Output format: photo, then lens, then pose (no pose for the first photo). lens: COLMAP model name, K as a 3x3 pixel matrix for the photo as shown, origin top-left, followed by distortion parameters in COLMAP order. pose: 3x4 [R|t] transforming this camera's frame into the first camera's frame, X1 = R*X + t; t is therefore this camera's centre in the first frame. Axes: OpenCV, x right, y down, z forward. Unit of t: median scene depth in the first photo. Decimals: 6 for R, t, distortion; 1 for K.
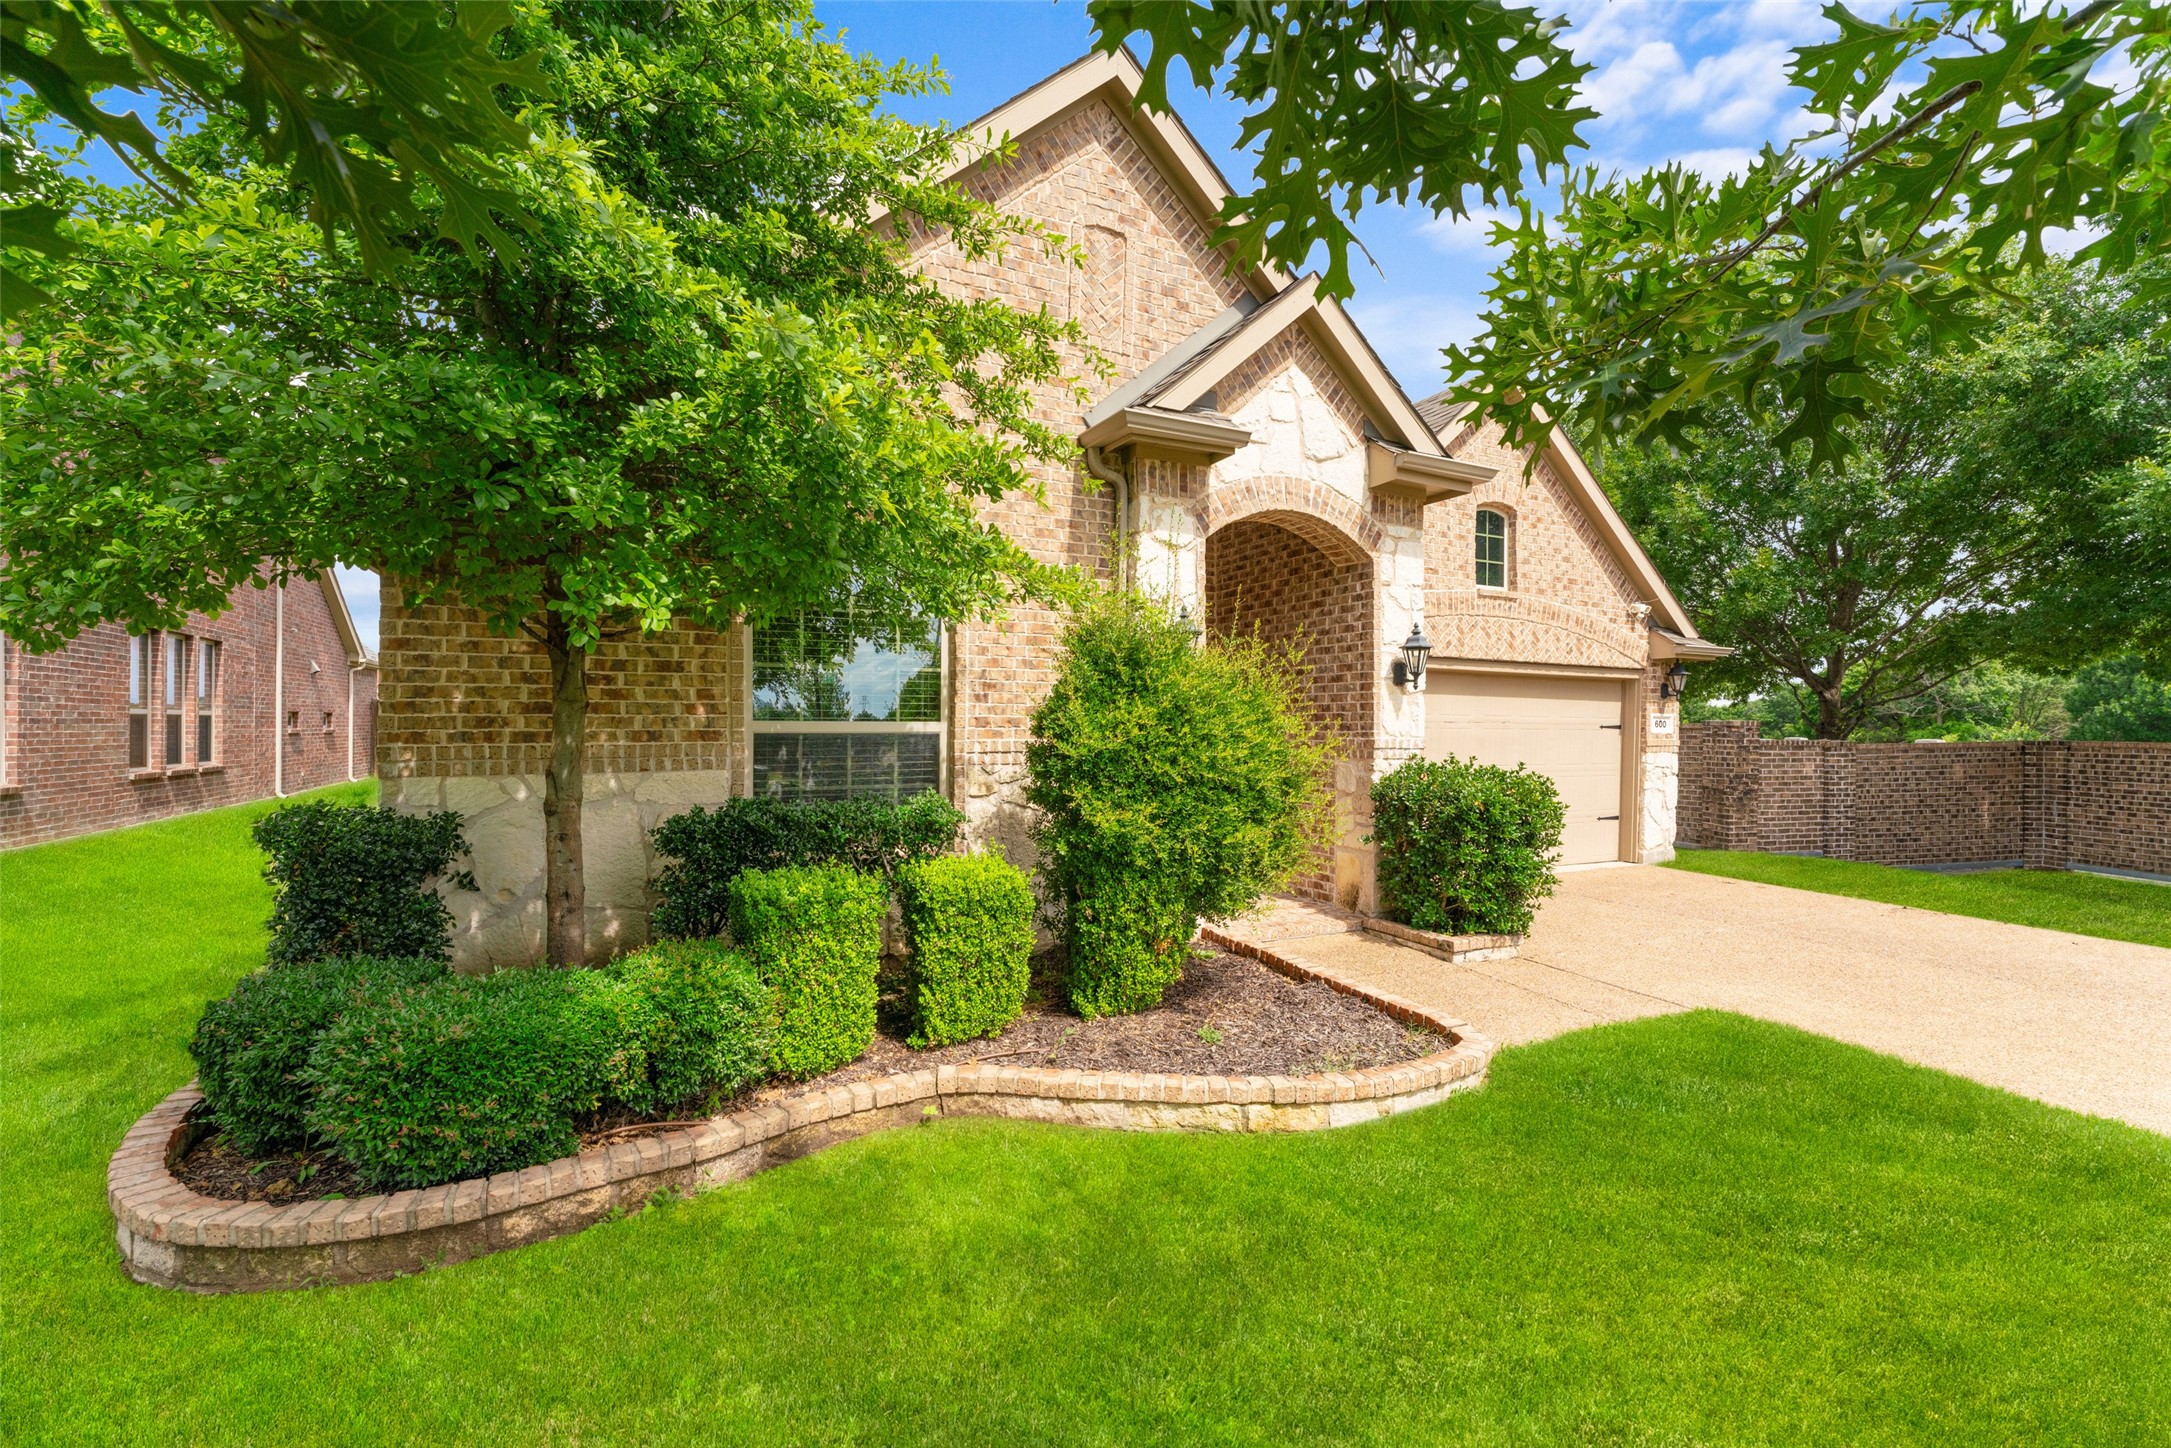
lens RADIAL K [[905.6, 0, 1080.5], [0, 905.6, 732.7], [0, 0, 1]] dist [-0.003033, -0.000171]
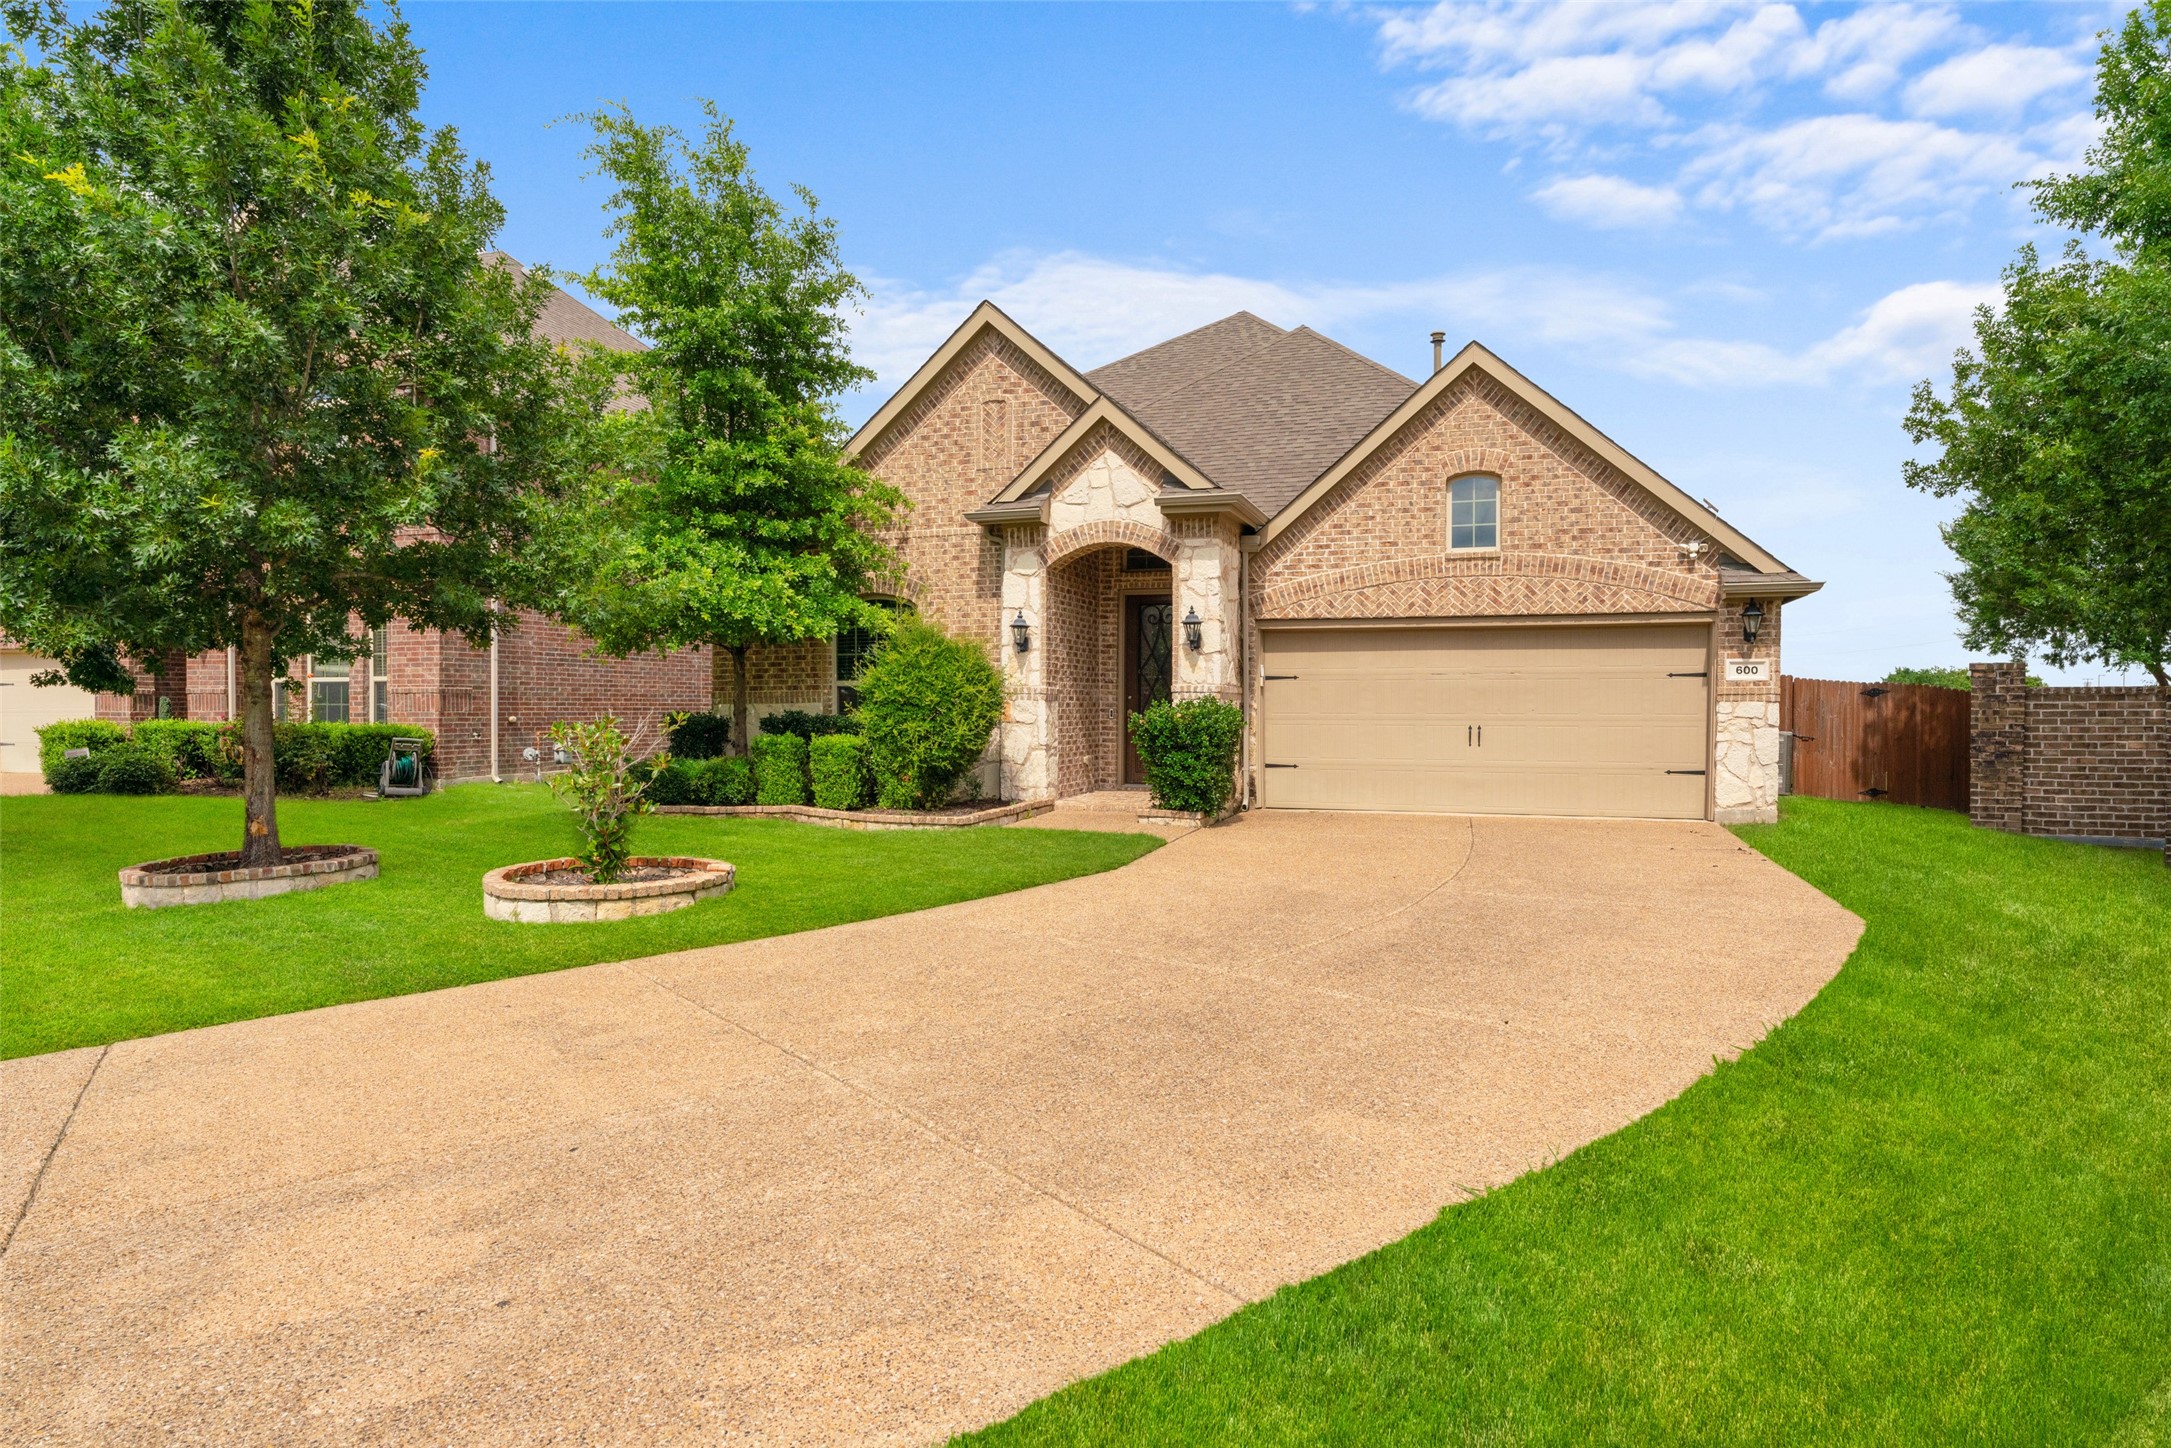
lens RADIAL K [[1294.1, 0, 1085.5], [0, 1294.1, 724.0], [0, 0, 1]] dist [0.003559, -0.000316]
pose [[0.718245, -0.000436, -0.695790, 1.869408], [0.000626, 1.000000, 0.000019, 0.076413], [0.695790, -0.000449, 0.718245, -0.683300]]
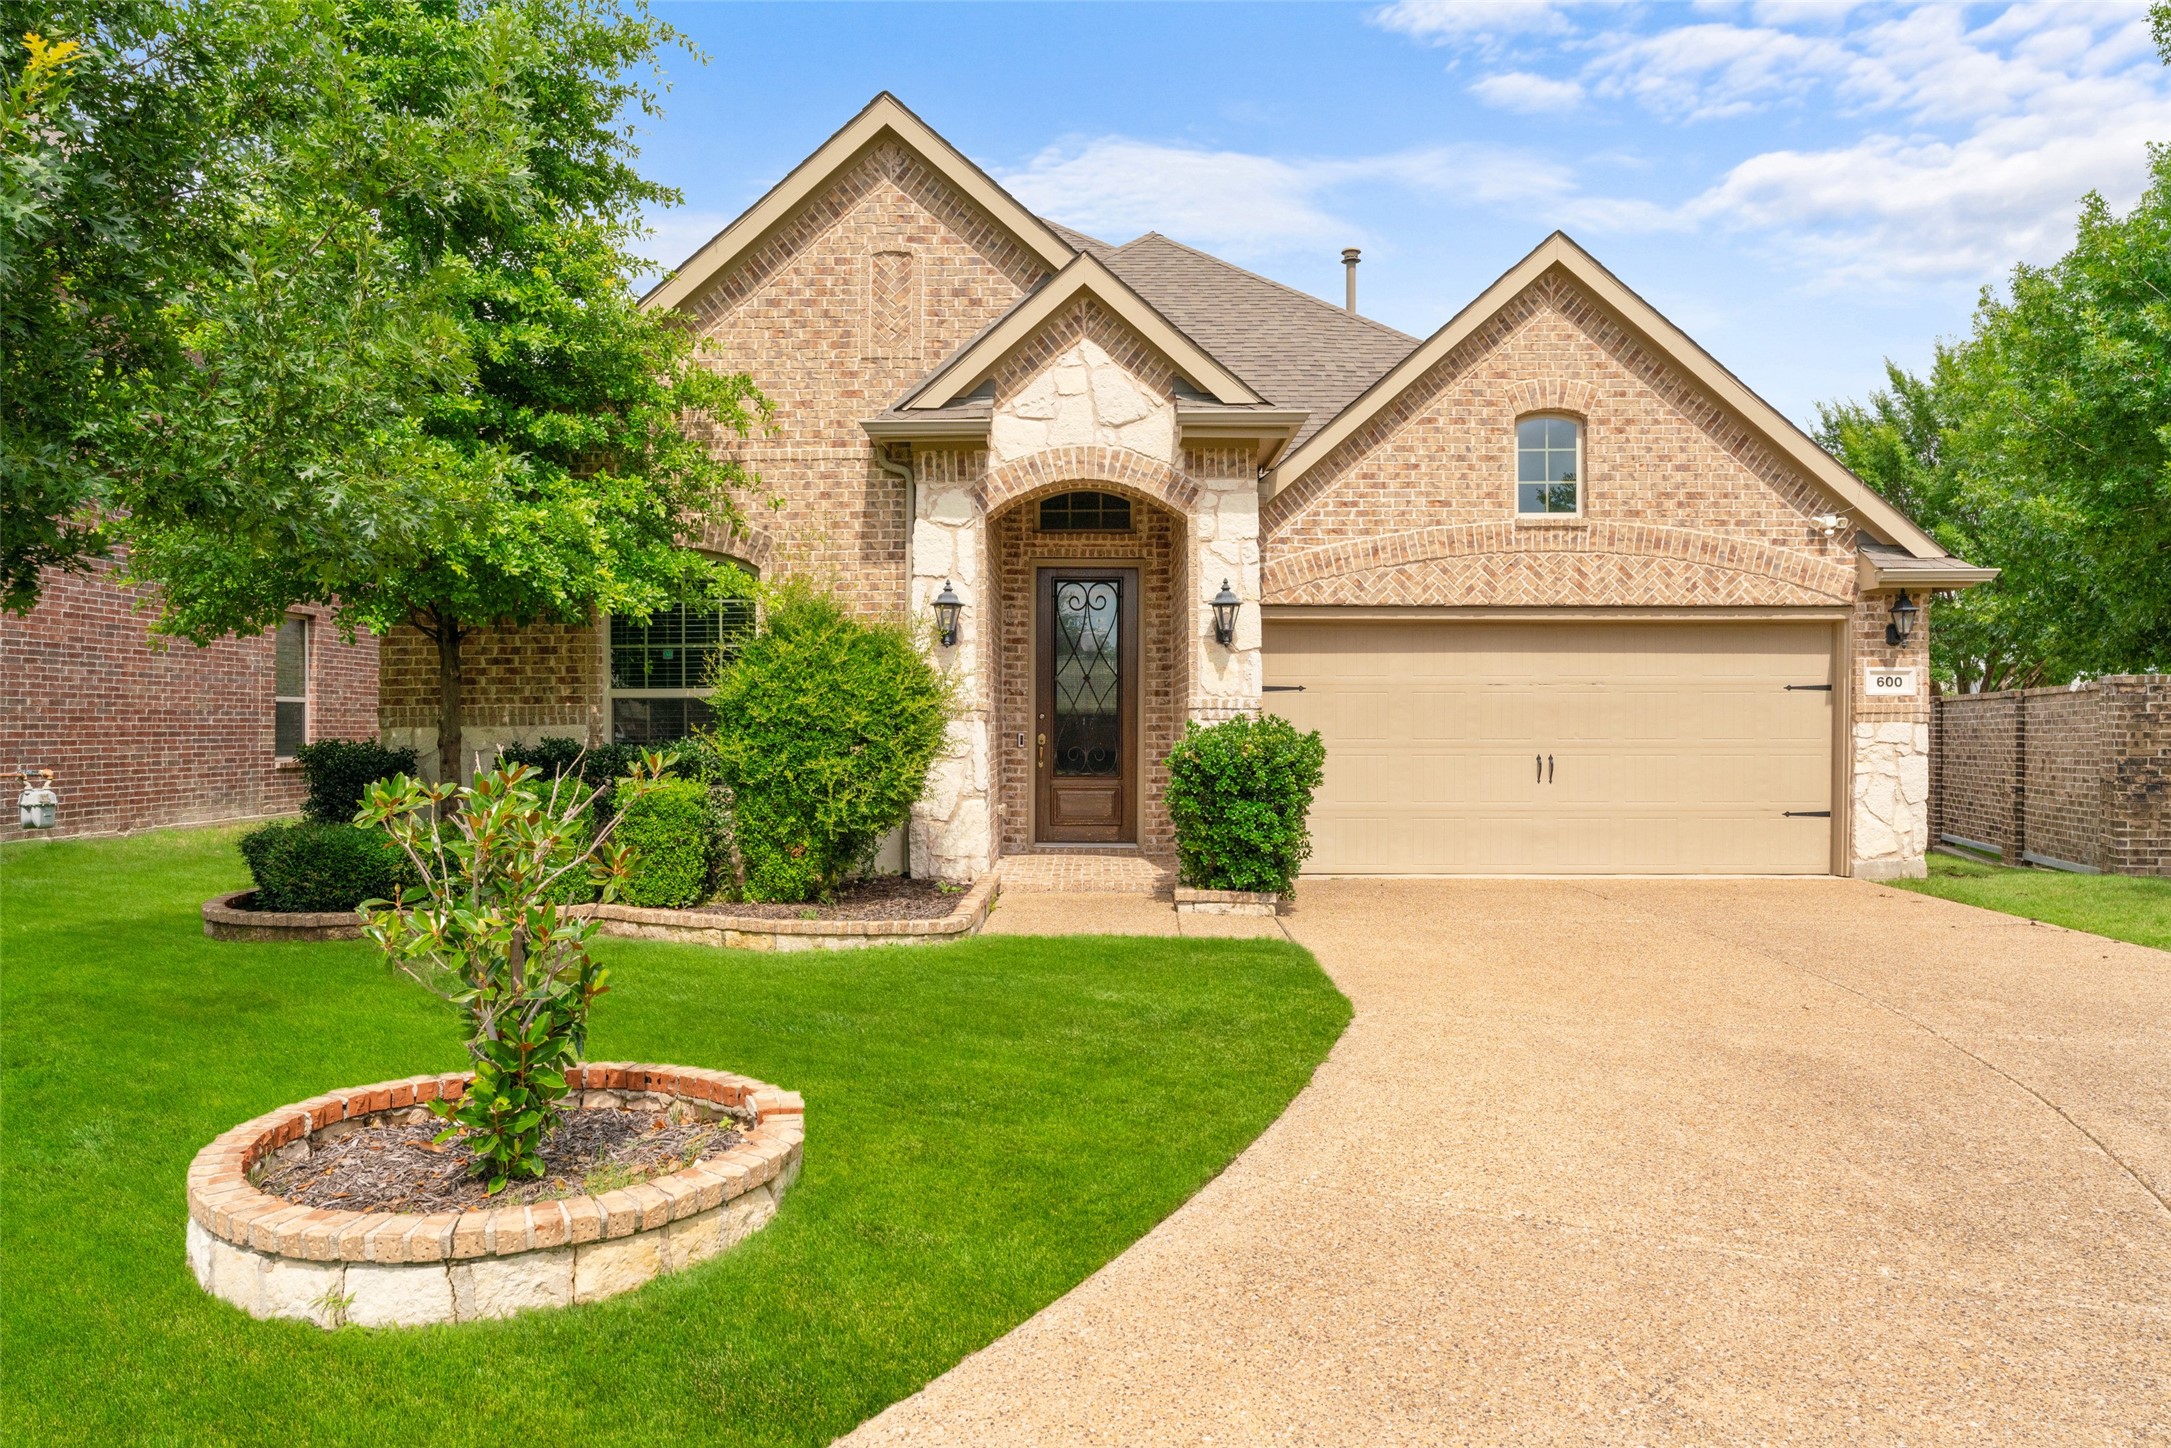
lens RADIAL K [[1446.4, 0, 1085.5], [0, 1446.4, 724.0], [0, 0, 1]] dist [0.003292, 0.002597]
pose [[0.897653, -0.011066, -0.440564, 1.008421], [0.006158, 0.999902, -0.012567, 0.058393], [0.440660, 0.008568, 0.897633, -0.504820]]
